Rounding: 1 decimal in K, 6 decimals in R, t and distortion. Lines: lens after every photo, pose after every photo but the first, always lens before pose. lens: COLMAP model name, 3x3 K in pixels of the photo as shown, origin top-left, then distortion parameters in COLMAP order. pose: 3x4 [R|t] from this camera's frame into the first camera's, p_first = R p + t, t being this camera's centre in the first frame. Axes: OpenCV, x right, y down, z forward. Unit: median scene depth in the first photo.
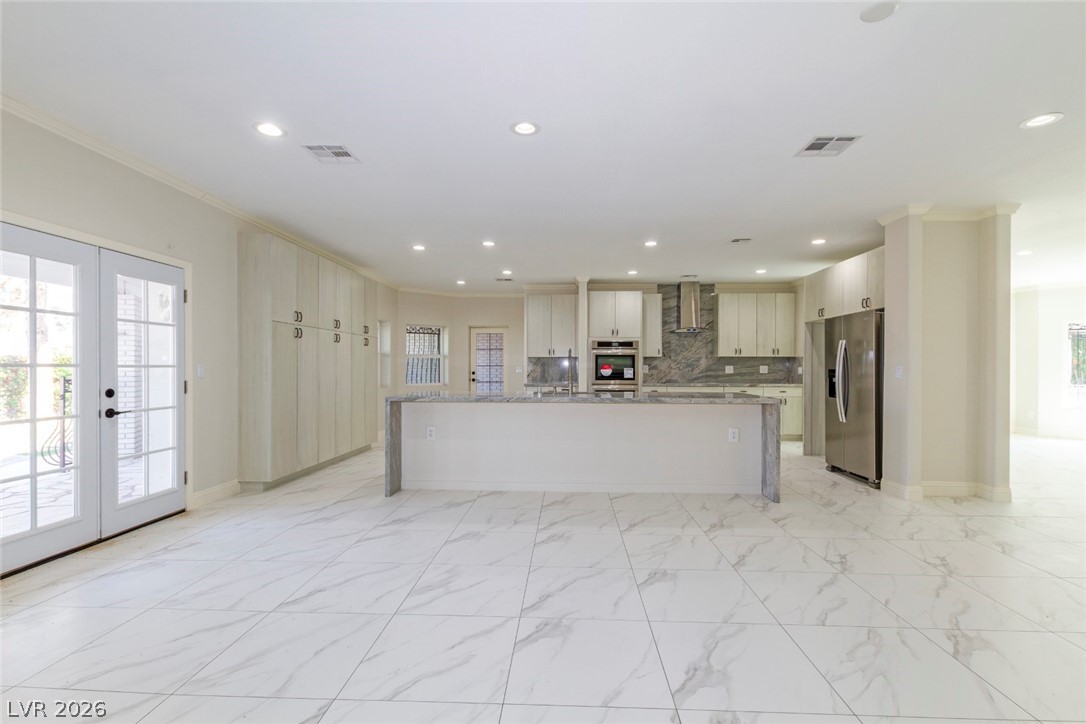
lens RADIAL K [[495.5, 0, 550.6], [0, 495.5, 367.6], [0, 0, 1]] dist [0.001702, 0.000038]
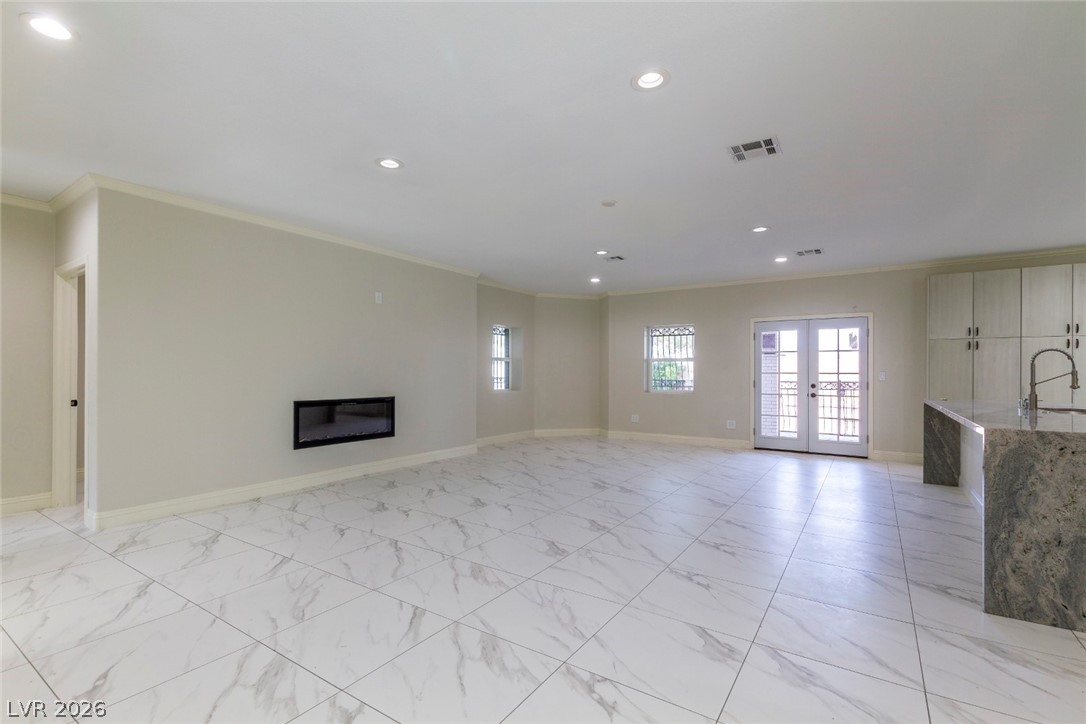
lens RADIAL K [[498.5, 0, 543.8], [0, 498.5, 372.4], [0, 0, 1]] dist [0.000119, -0.000026]
pose [[-0.516647, -0.005392, -0.856181, 1.126154], [-0.004987, 0.999982, -0.003288, 0.003930], [0.856184, 0.002571, -0.516665, 0.802320]]
